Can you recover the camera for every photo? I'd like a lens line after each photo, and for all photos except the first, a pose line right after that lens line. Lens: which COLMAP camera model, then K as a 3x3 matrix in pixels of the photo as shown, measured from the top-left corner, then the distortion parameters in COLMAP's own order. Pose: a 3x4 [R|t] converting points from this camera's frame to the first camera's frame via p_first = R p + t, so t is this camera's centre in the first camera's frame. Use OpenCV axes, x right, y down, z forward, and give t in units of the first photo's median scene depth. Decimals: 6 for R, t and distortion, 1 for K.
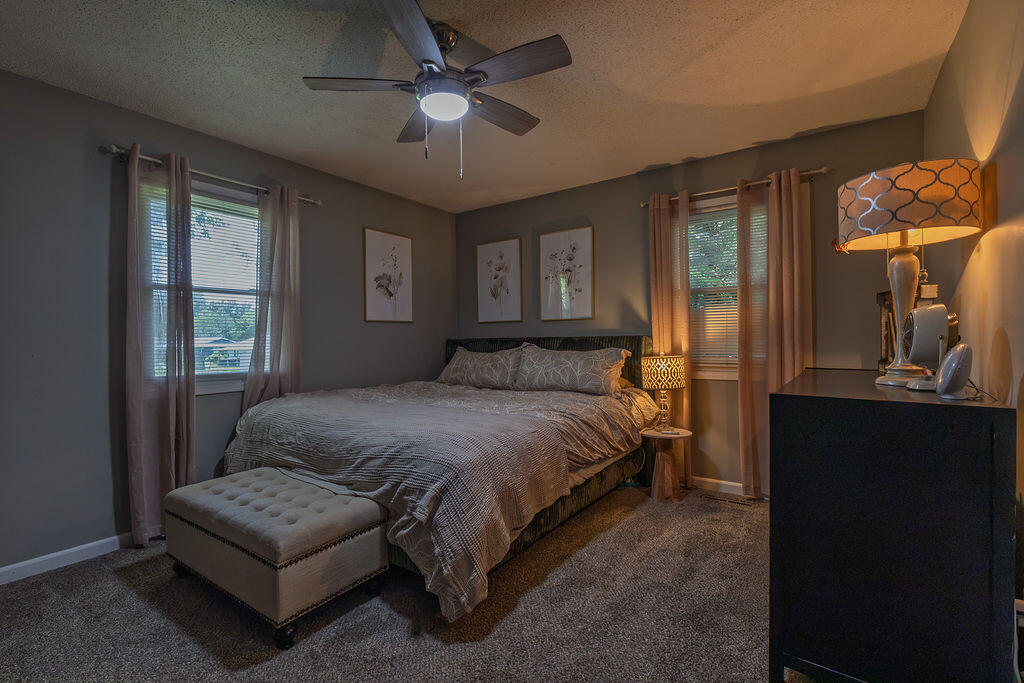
lens RADIAL K [[461.5, 0, 511.5], [0, 461.5, 338.3], [0, 0, 1]] dist [0.004511, 0.001046]
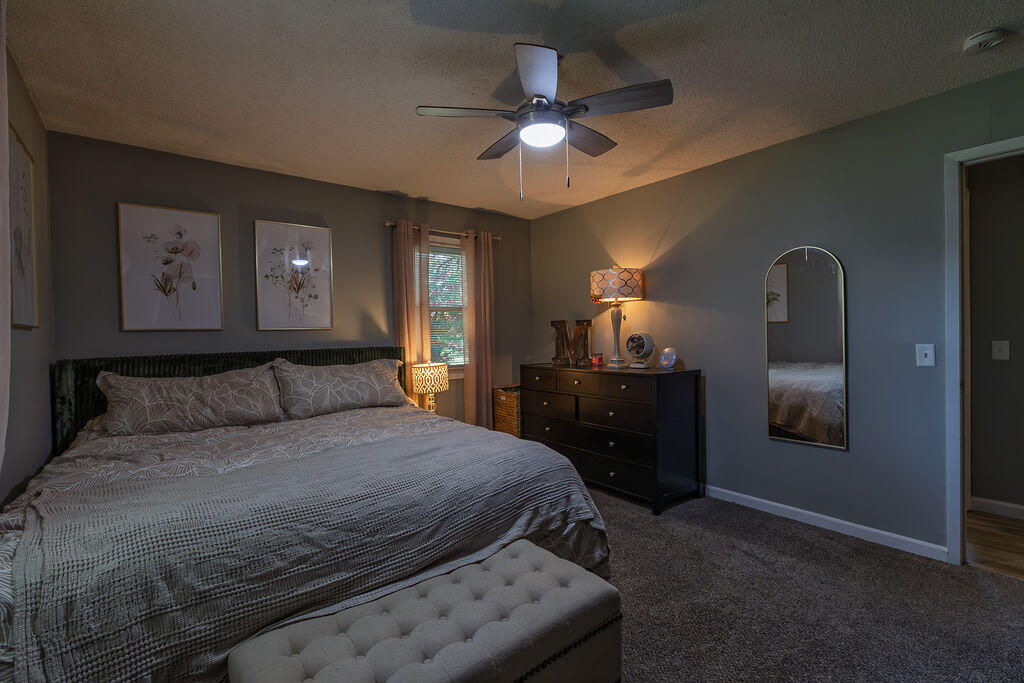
lens RADIAL K [[461.5, 0, 511.3], [0, 461.5, 340.6], [0, 0, 1]] dist [0.004511, 0.001046]
pose [[0.289908, -0.007585, 0.957025, -0.634343], [0.009083, 0.999945, 0.005174, -0.023424], [-0.957011, 0.007192, 0.289961, 0.409083]]
